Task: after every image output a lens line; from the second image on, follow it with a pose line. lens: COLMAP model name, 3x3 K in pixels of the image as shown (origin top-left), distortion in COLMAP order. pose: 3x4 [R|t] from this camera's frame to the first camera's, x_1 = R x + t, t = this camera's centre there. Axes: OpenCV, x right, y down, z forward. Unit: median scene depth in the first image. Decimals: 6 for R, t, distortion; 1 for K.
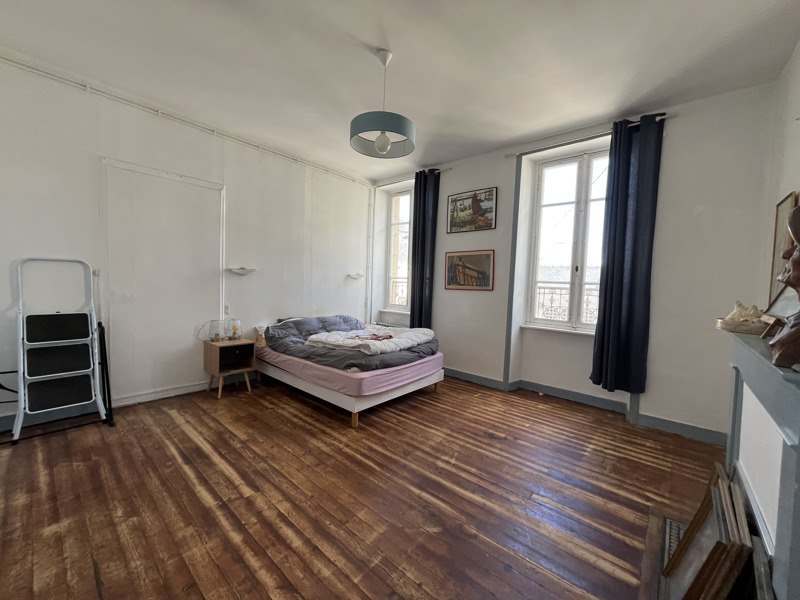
lens RADIAL K [[322.1, 0, 398.3], [0, 322.1, 297.6], [0, 0, 1]] dist [-0.003973, -0.000398]
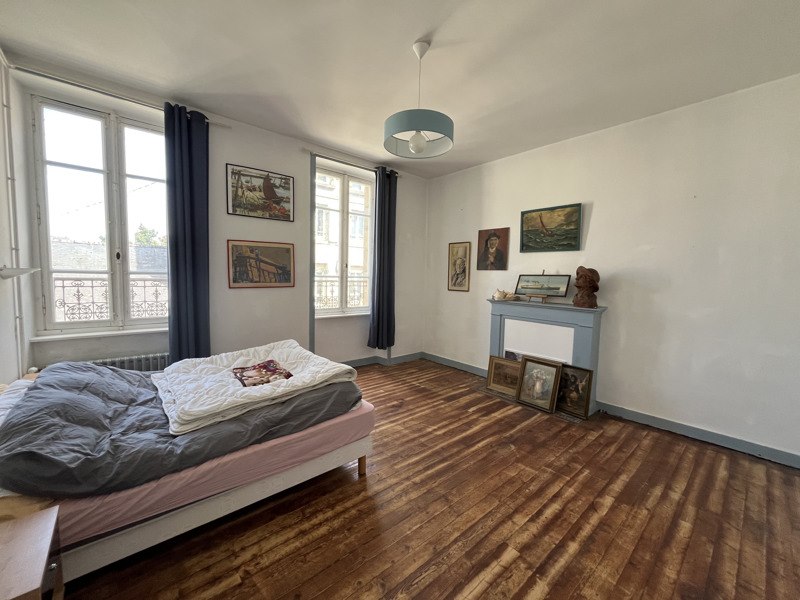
lens RADIAL K [[322.1, 0, 398.3], [0, 322.1, 297.6], [0, 0, 1]] dist [-0.003973, -0.000398]
pose [[0.138579, -0.102868, 0.984994, -0.812182], [0.030094, 0.994569, 0.099634, -0.100742], [-0.989894, 0.015836, 0.140922, 0.741666]]
